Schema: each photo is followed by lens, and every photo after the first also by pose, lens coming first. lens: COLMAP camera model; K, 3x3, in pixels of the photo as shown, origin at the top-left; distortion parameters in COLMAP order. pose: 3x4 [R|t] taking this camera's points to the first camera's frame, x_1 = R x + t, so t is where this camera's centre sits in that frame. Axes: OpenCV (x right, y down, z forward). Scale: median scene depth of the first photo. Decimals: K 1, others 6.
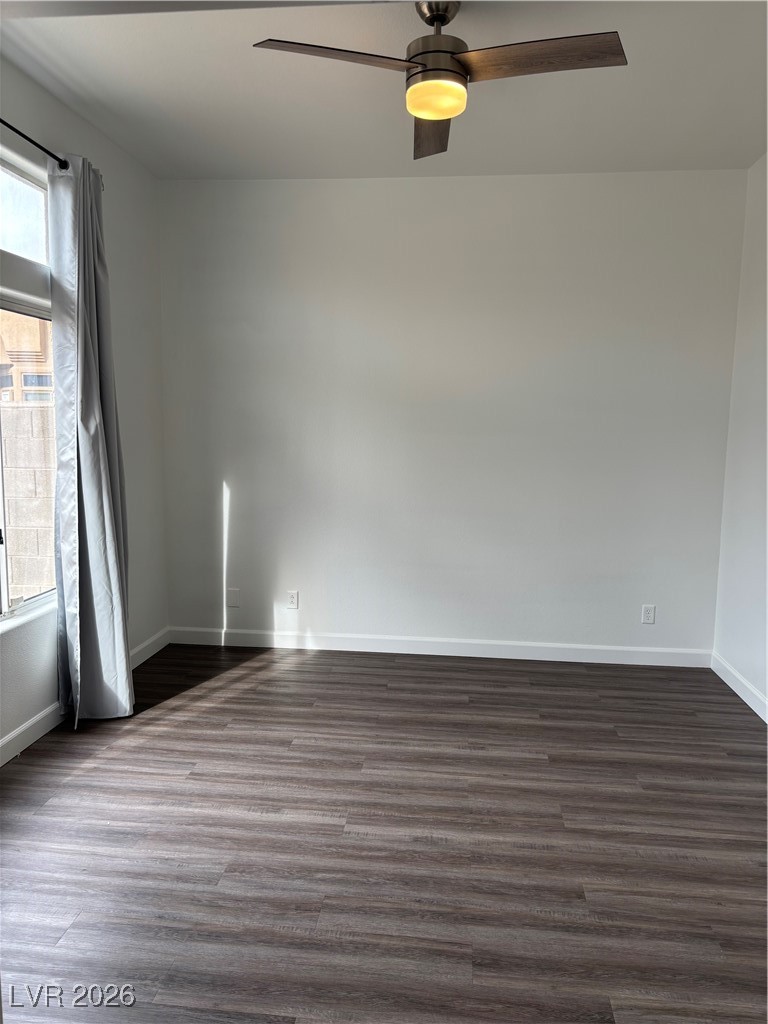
lens RADIAL K [[771.4, 0, 384.0], [0, 771.4, 512.0], [0, 0, 1]] dist [0.052177, -0.053737]
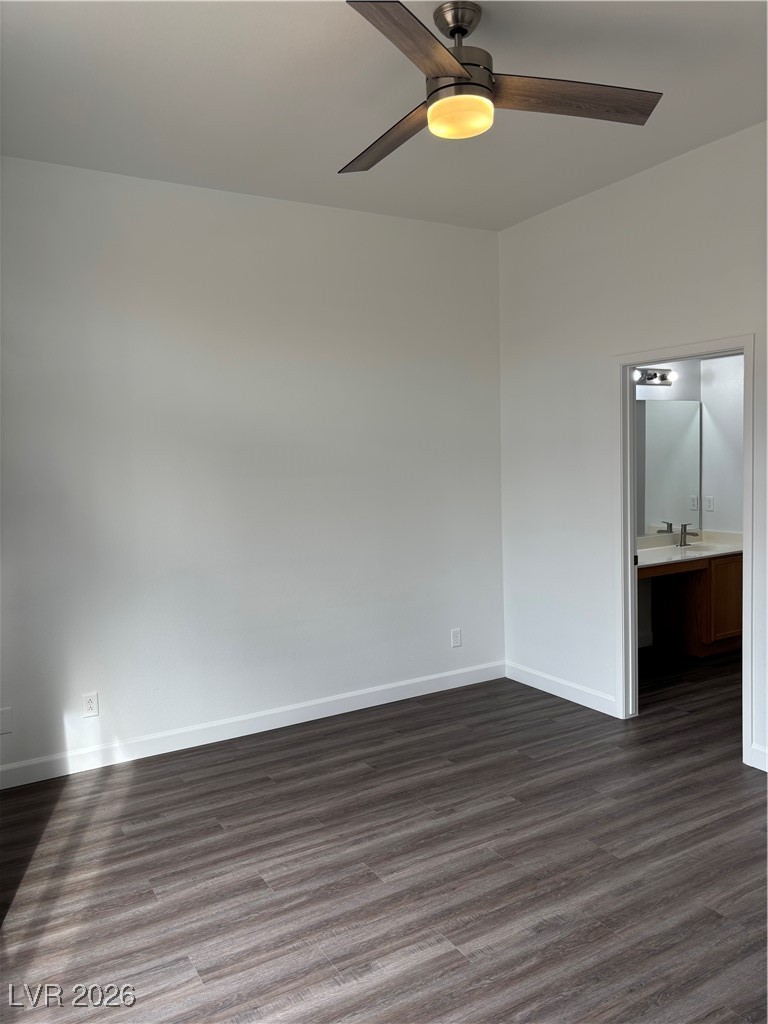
lens RADIAL K [[771.4, 0, 384.0], [0, 771.4, 512.0], [0, 0, 1]] dist [0.052177, -0.053737]
pose [[0.802201, -0.079760, 0.591703, -0.433849], [0.111943, 0.993555, -0.017838, -0.037854], [-0.586466, 0.080547, 0.805959, 0.264767]]
